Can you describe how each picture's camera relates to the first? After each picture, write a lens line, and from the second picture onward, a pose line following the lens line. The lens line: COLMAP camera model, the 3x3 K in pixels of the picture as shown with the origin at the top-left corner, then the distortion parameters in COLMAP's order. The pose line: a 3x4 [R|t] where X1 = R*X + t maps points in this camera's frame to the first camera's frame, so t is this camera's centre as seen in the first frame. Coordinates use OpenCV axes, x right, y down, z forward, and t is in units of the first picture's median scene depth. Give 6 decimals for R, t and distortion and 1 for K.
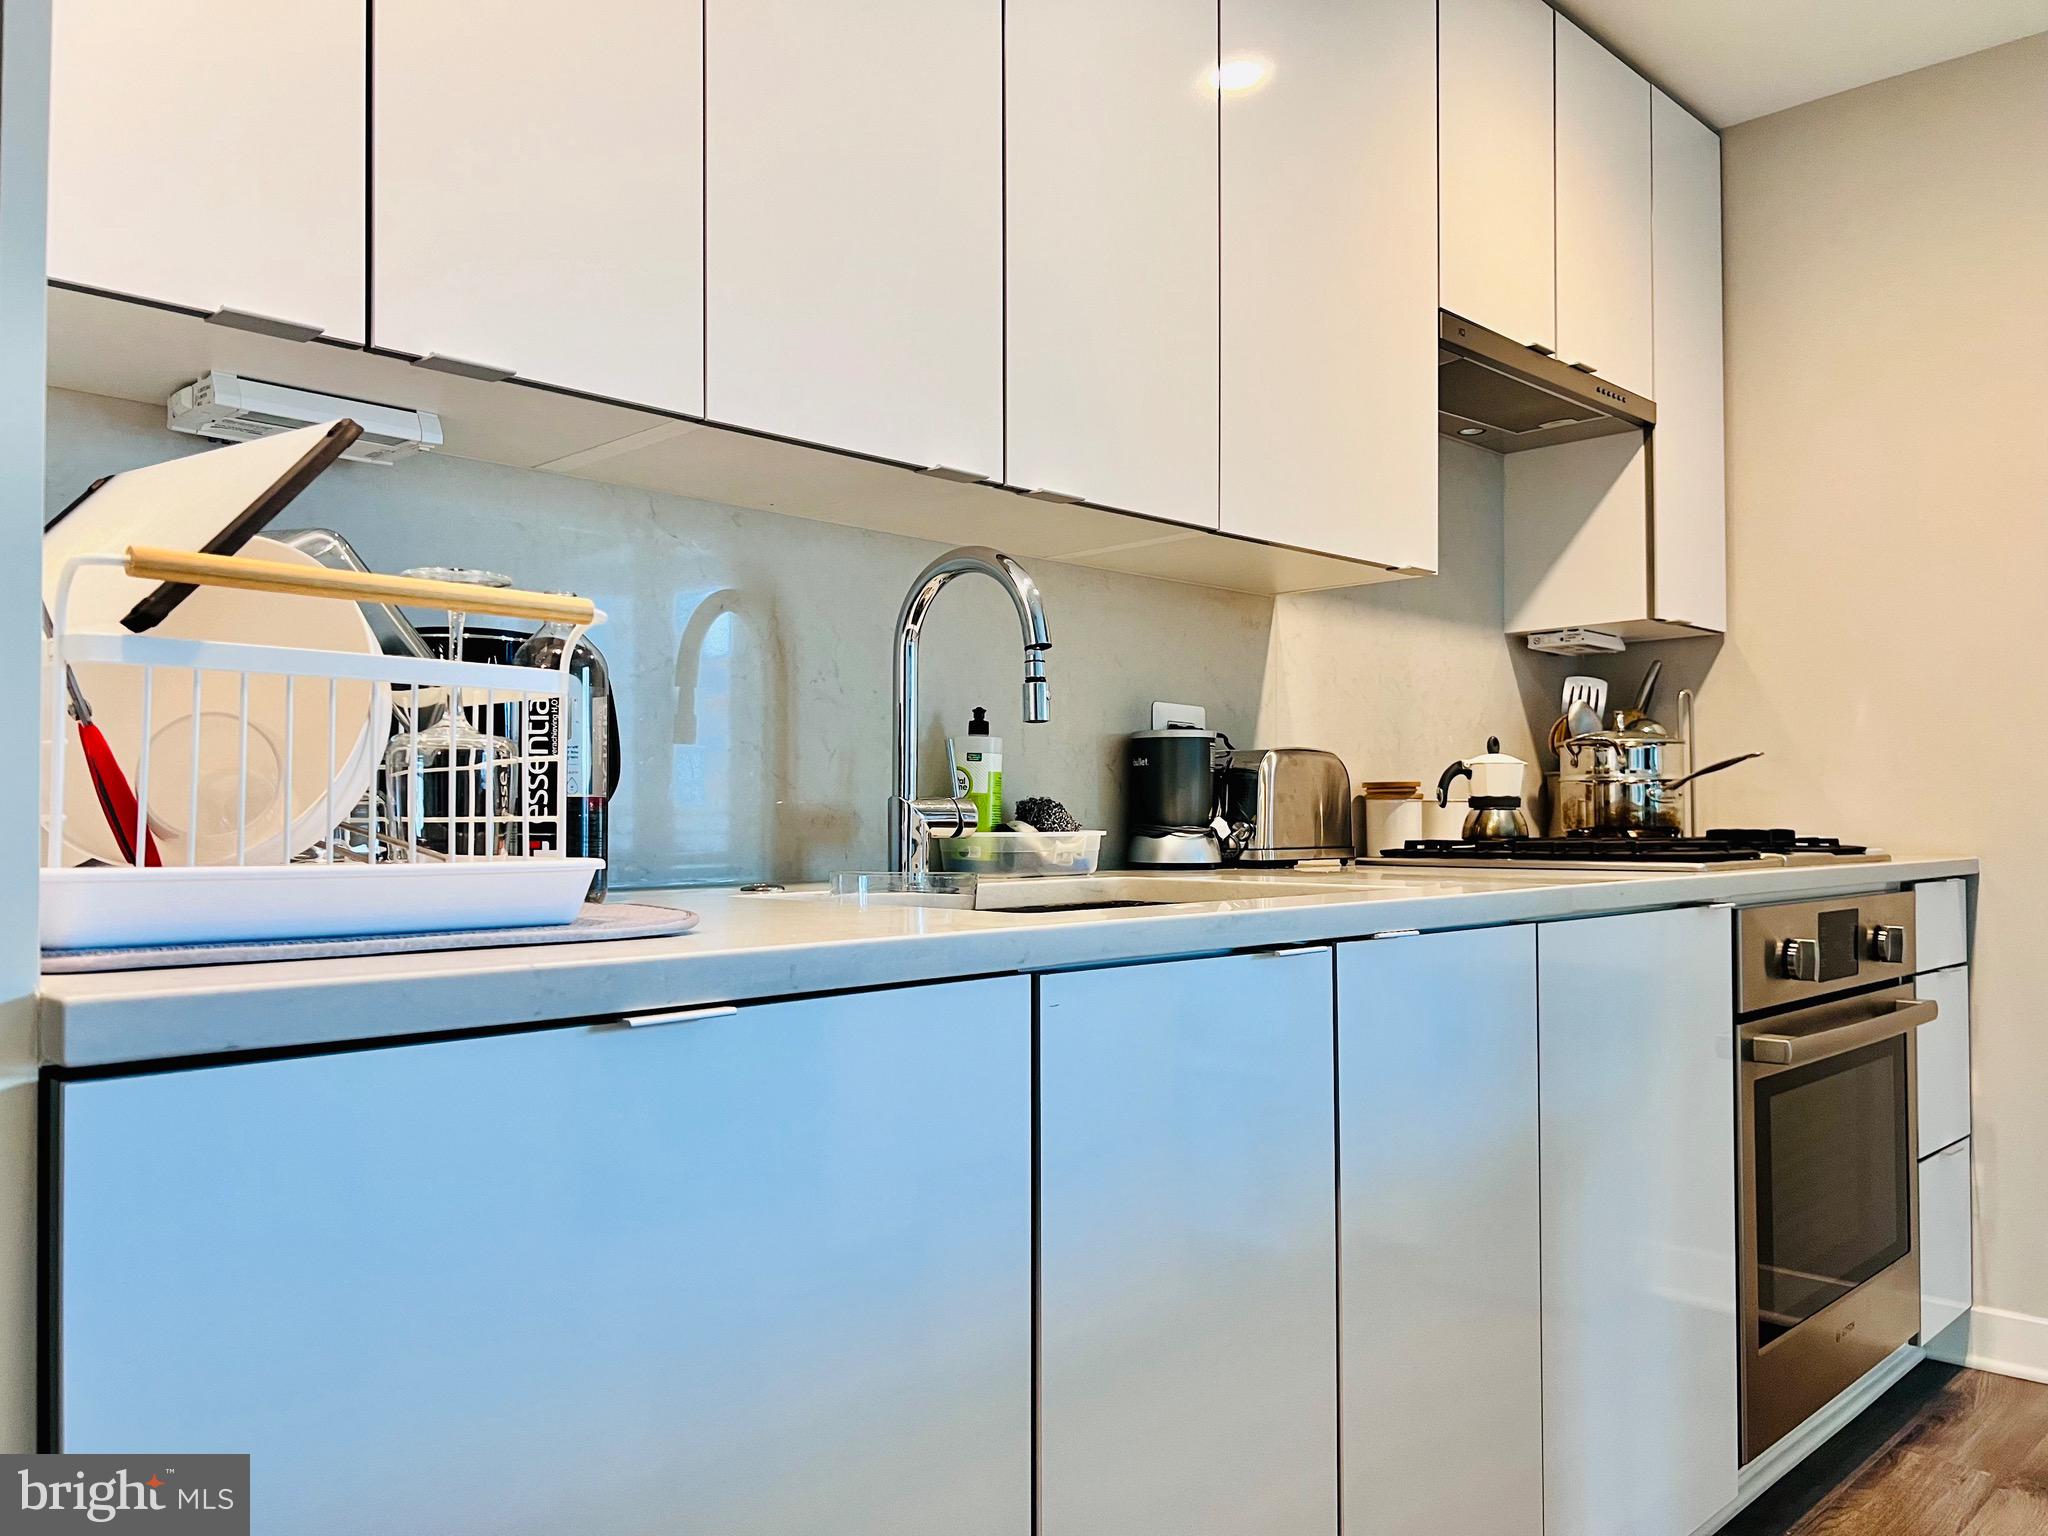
lens RADIAL K [[1555.9, 0, 1024.0], [0, 1555.9, 768.0], [0, 0, 1]] dist [0.074747, -0.119352]
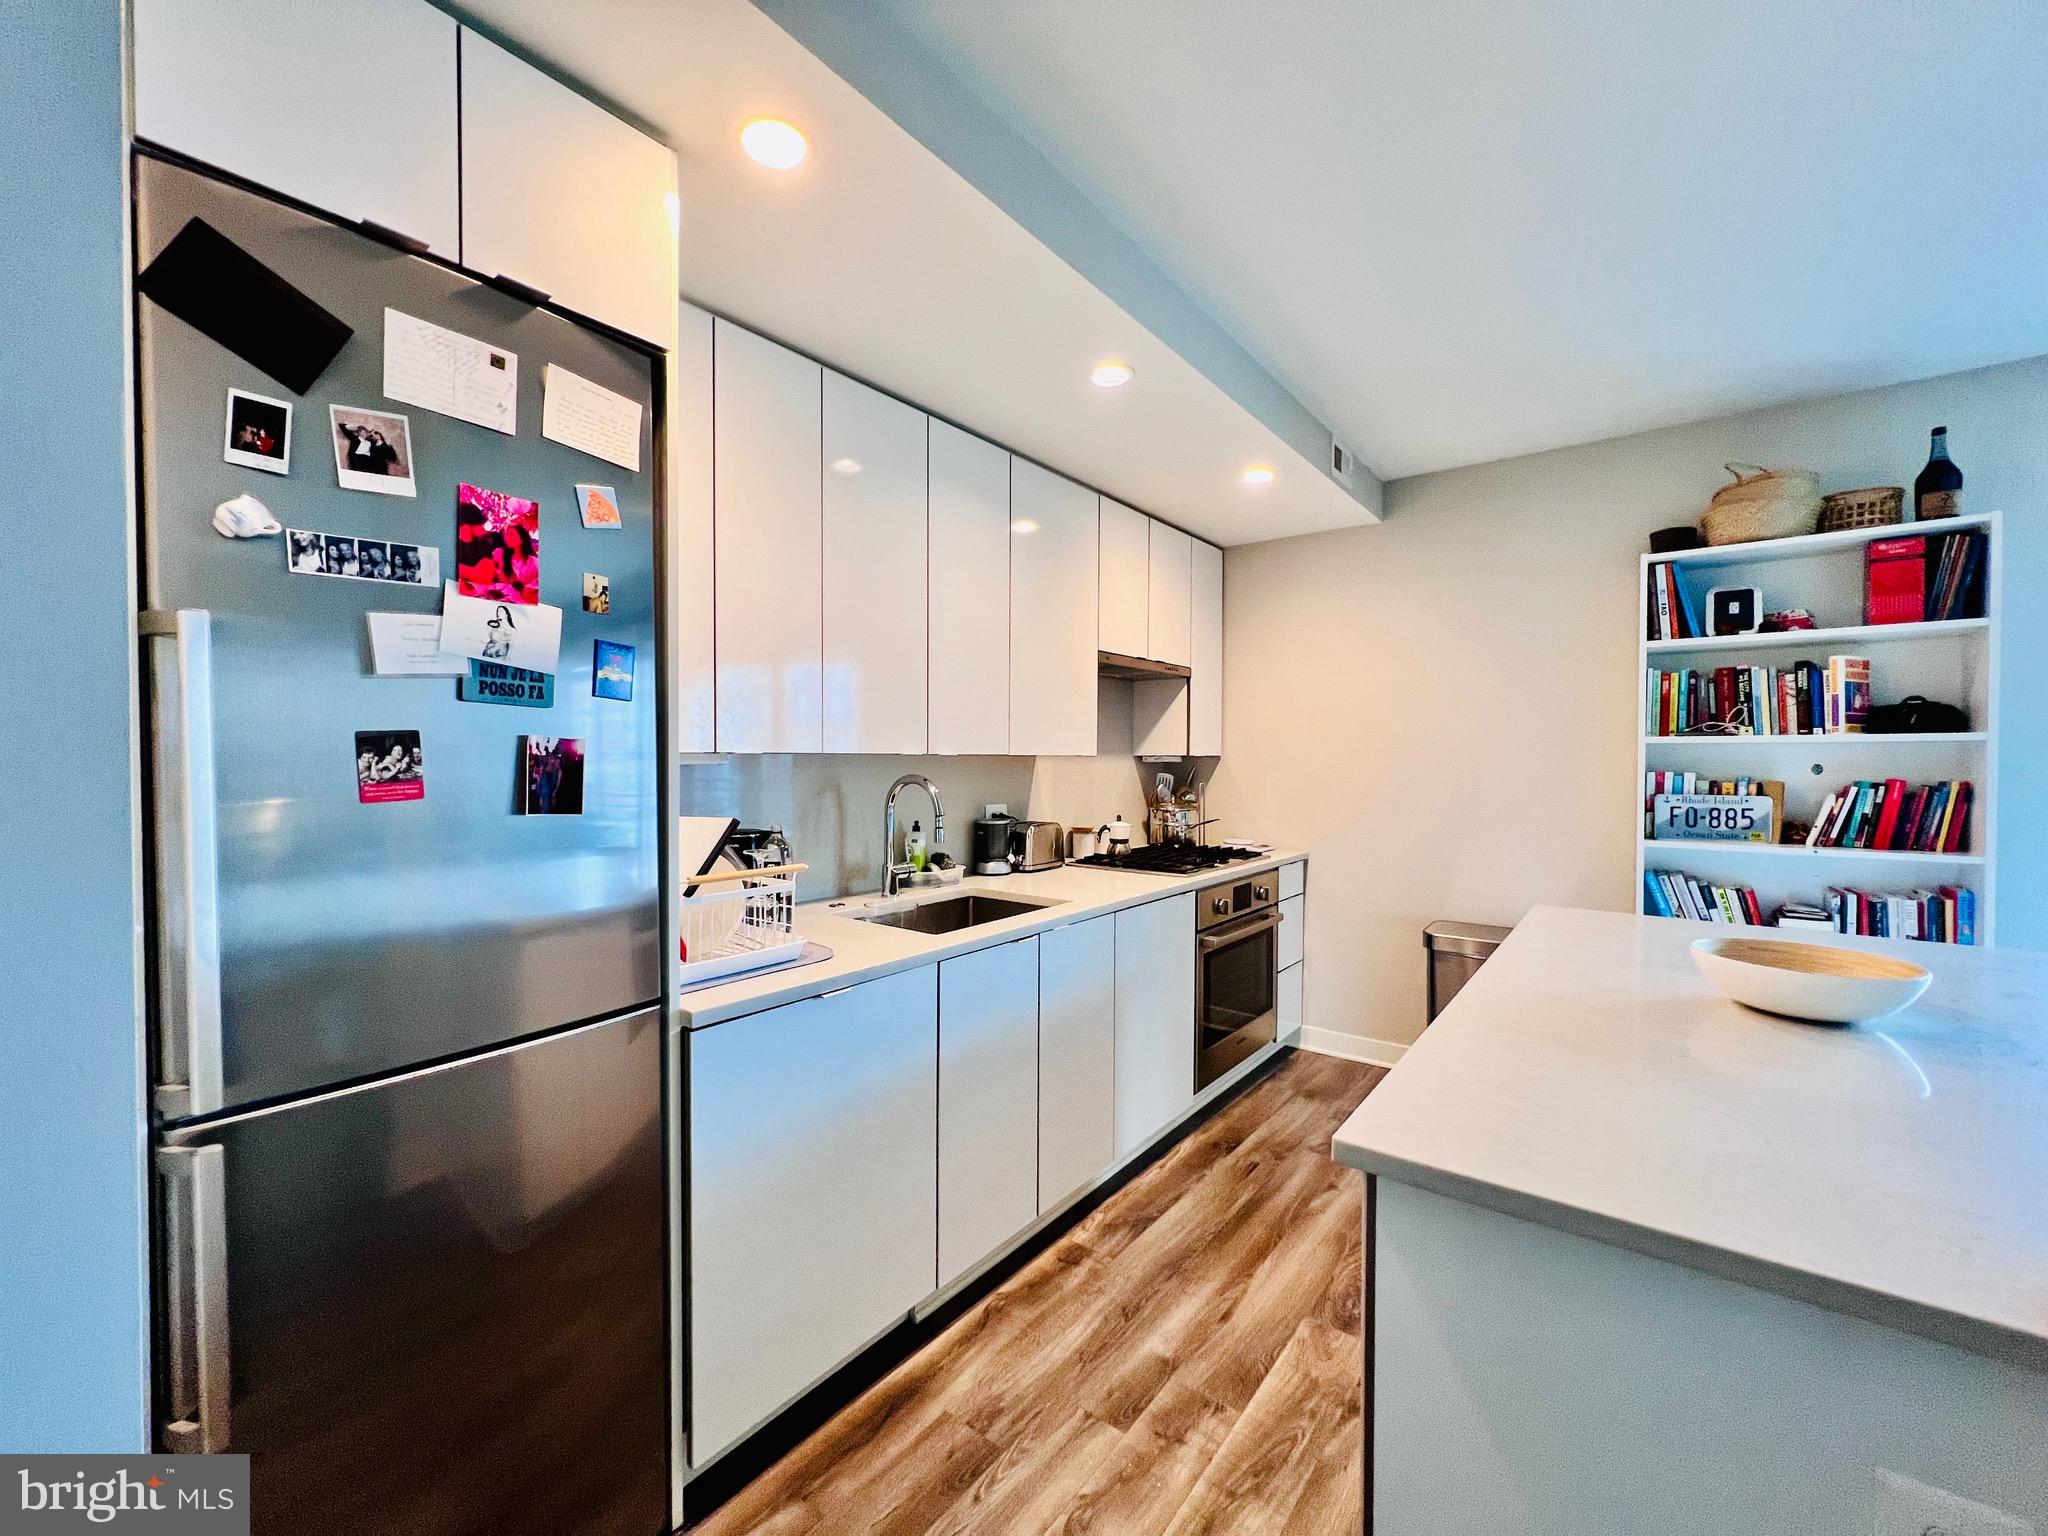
lens RADIAL K [[820.1, 0, 1024.6], [0, 820.1, 775.2], [0, 0, 1]] dist [0.000188, 0.000098]
pose [[0.993648, 0.002790, 0.112502, -0.003287], [-0.008841, 0.998539, 0.053314, -0.157951], [-0.112189, -0.053970, 0.992220, -0.309106]]
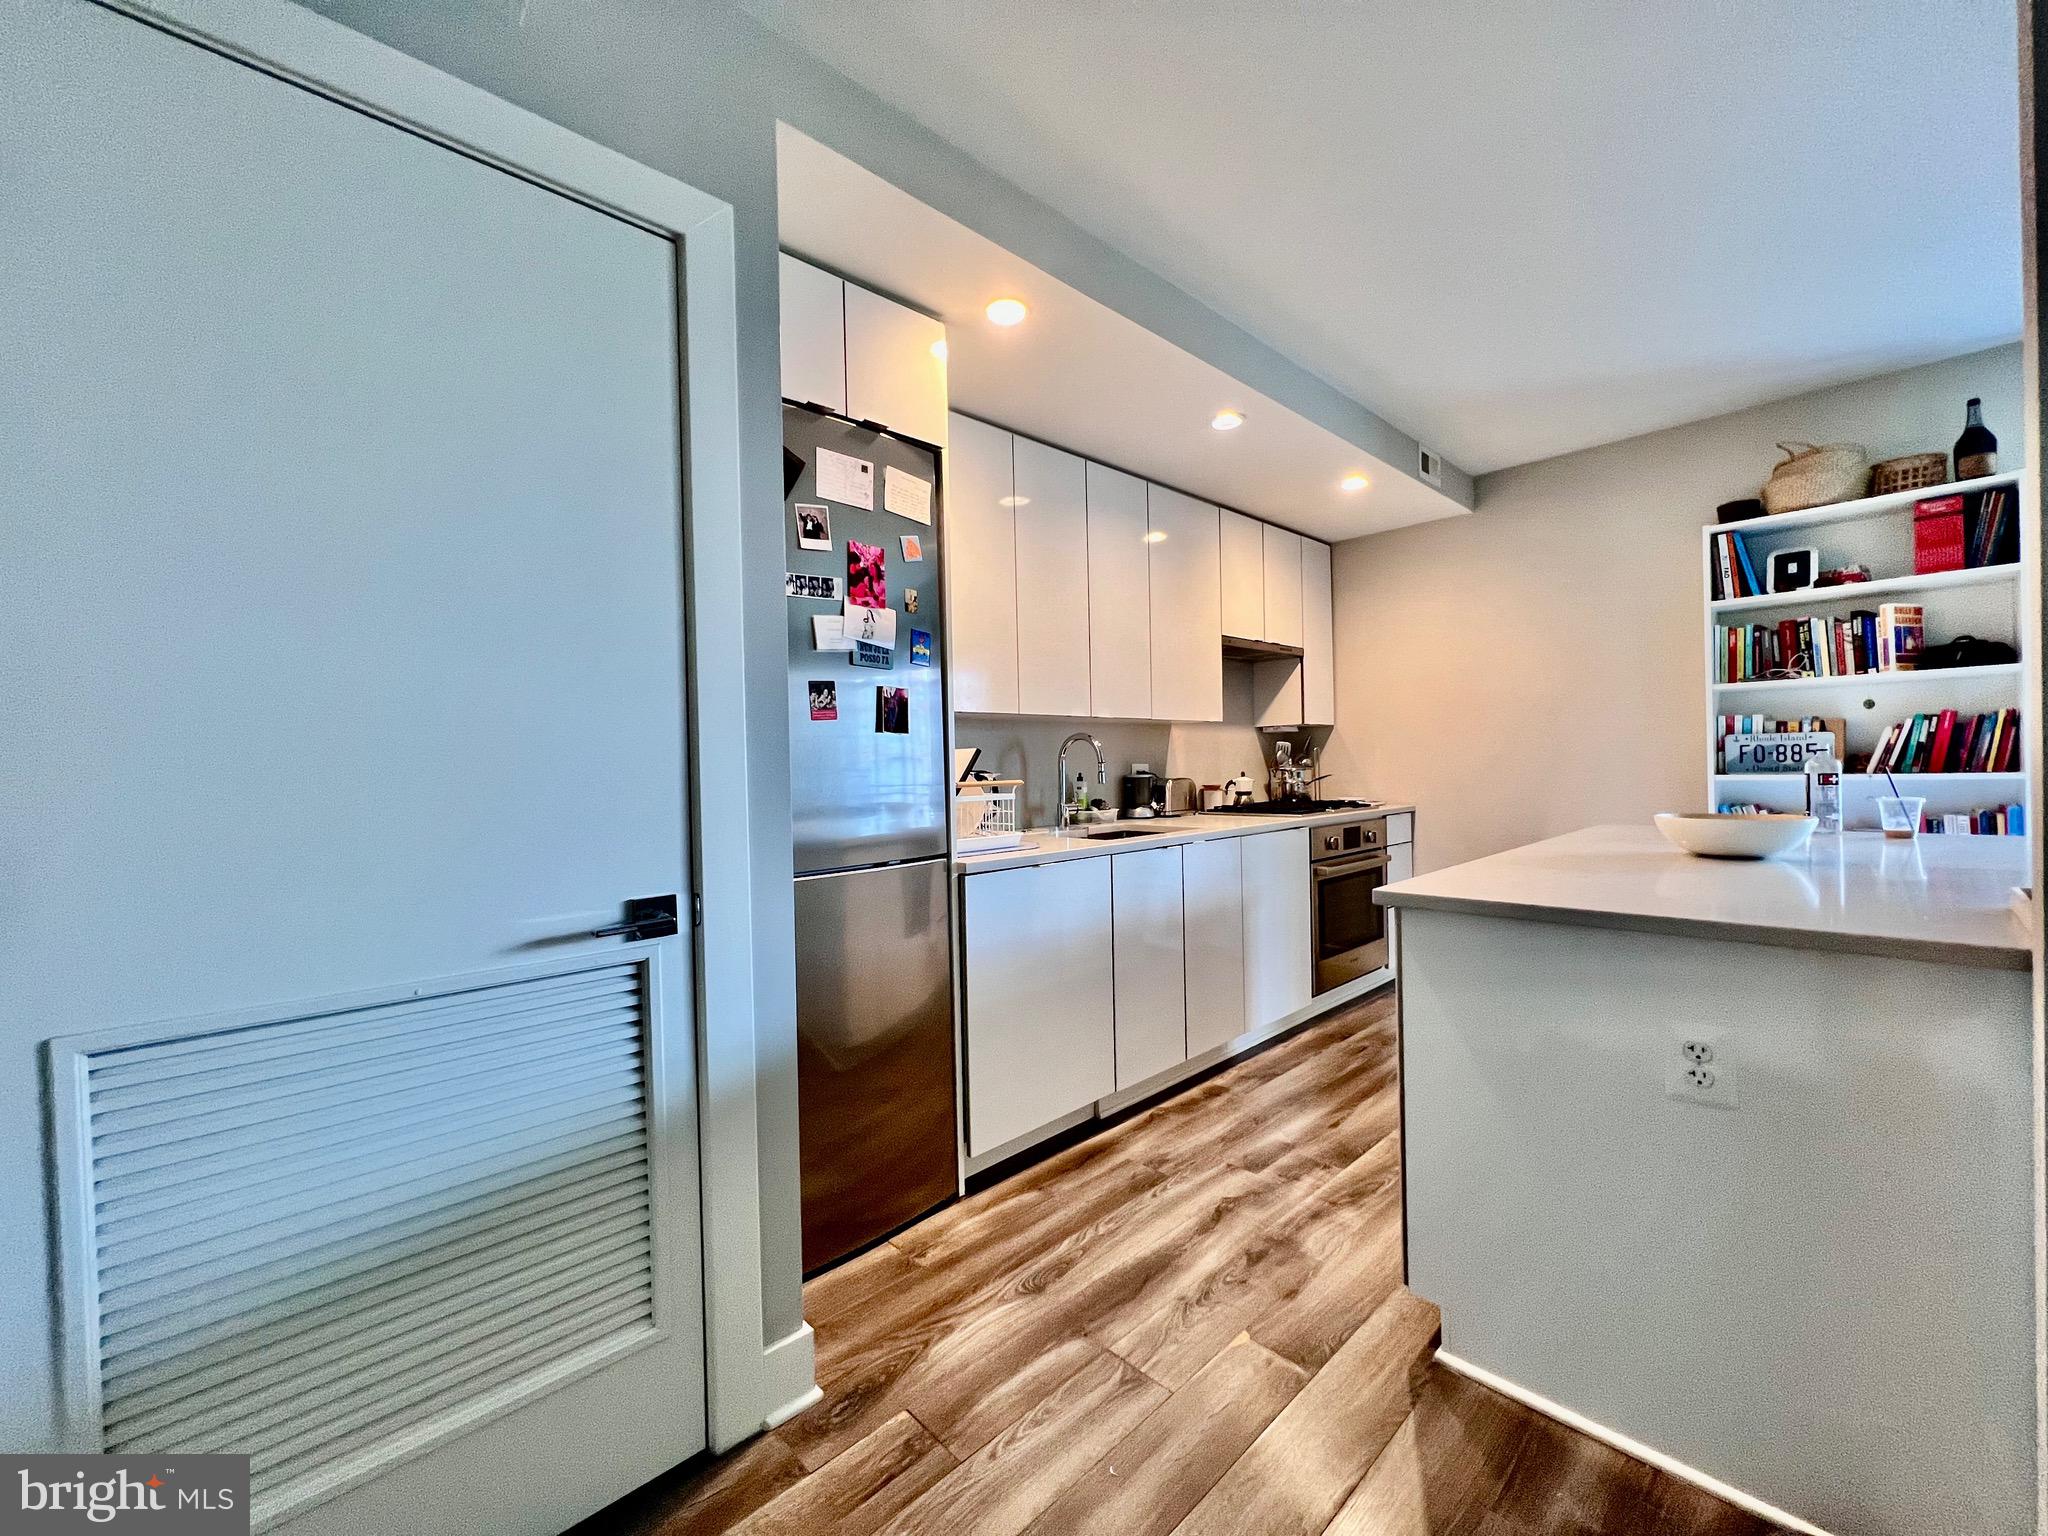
lens RADIAL K [[816.6, 0, 1023.9], [0, 816.6, 775.8], [0, 0, 1]] dist [-0.000229, -0.000227]
pose [[0.999152, -0.020220, -0.035867, -0.072074], [0.021802, 0.998782, 0.044260, -0.093902], [0.034929, -0.045004, 0.998376, -0.619729]]
